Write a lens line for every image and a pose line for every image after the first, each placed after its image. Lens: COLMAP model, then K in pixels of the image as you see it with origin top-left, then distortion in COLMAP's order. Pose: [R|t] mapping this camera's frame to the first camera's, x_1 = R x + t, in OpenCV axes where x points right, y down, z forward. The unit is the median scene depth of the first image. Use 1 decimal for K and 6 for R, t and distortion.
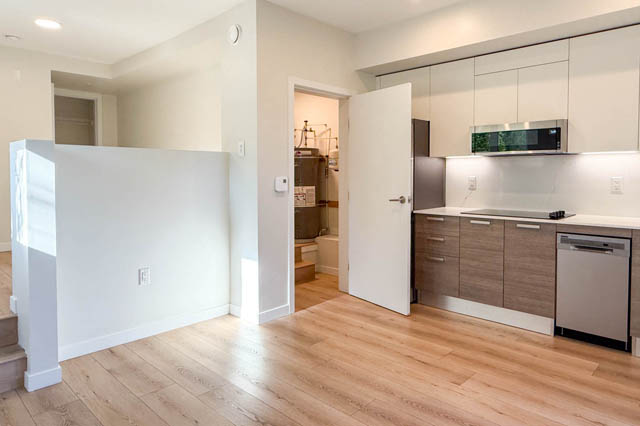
lens RADIAL K [[420.1, 0, 317.9], [0, 420.1, 185.7], [0, 0, 1]] dist [0.000018, -0.003125]
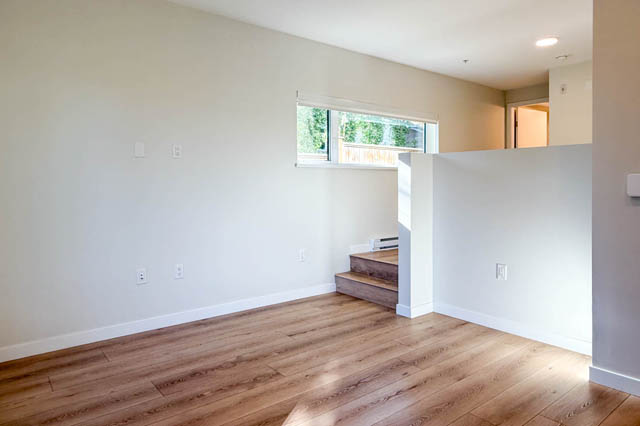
lens RADIAL K [[420.1, 0, 317.9], [0, 420.1, 185.7], [0, 0, 1]] dist [0.000018, -0.003125]
pose [[-0.129206, 0.009631, -0.991571, 1.310587], [-0.027425, 0.999536, 0.013282, 0.003378], [0.991238, 0.028910, -0.128882, 1.310154]]
